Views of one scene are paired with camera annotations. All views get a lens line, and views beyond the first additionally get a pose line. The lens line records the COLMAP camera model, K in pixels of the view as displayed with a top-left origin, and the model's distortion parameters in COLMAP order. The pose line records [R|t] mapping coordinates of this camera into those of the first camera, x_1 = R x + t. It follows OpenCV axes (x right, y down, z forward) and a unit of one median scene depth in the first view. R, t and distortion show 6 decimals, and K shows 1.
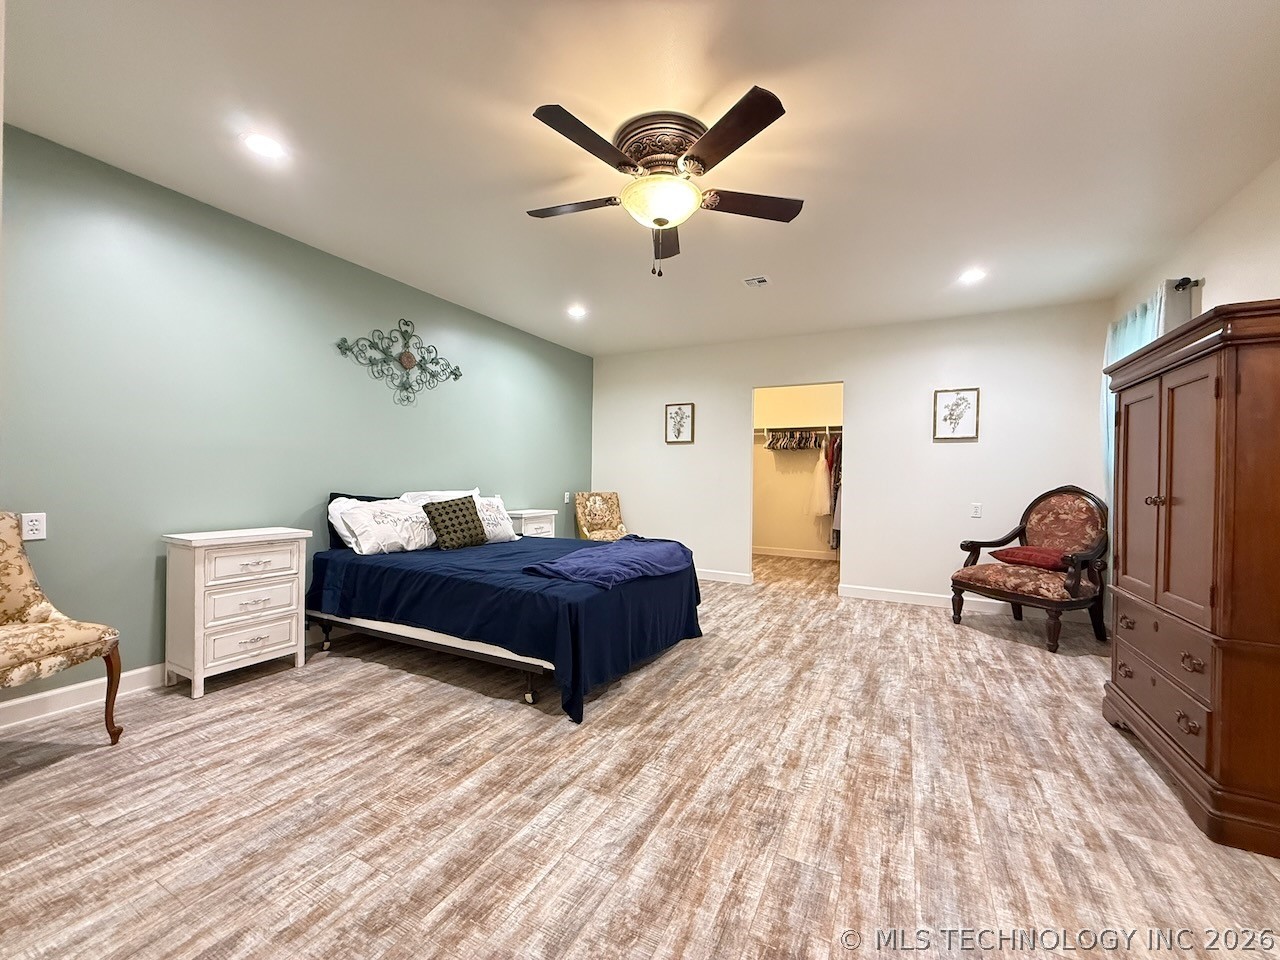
lens RADIAL K [[507.9, 0, 638.4], [0, 507.9, 481.5], [0, 0, 1]] dist [-0.000295, 0.000335]
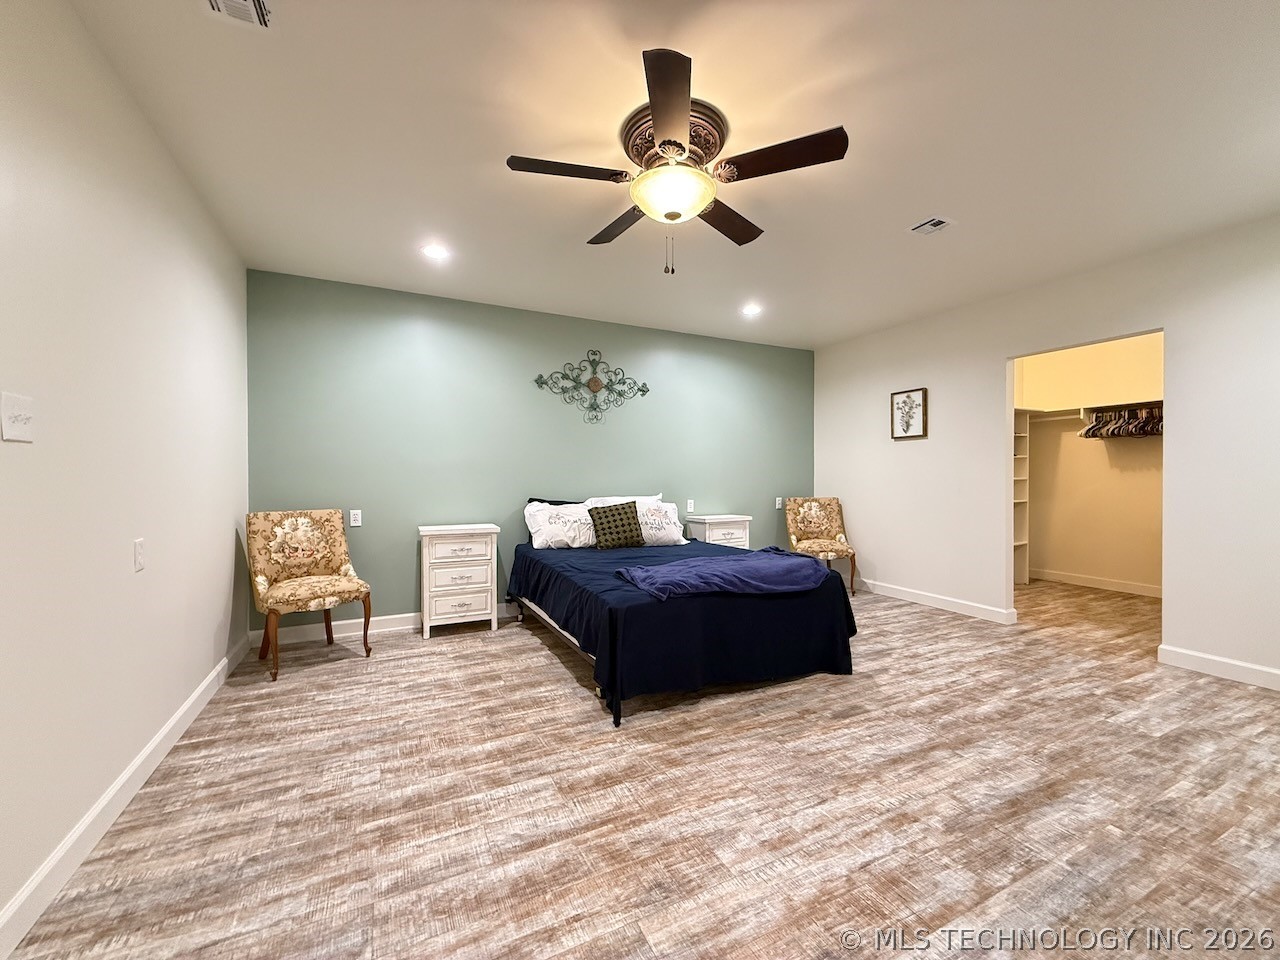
lens RADIAL K [[507.9, 0, 636.1], [0, 507.9, 482.9], [0, 0, 1]] dist [-0.000295, 0.000335]
pose [[0.805815, -0.009477, -0.592092, 0.465813], [0.009238, 0.999951, -0.003432, -0.011652], [0.592096, -0.002704, 0.805863, 0.172462]]
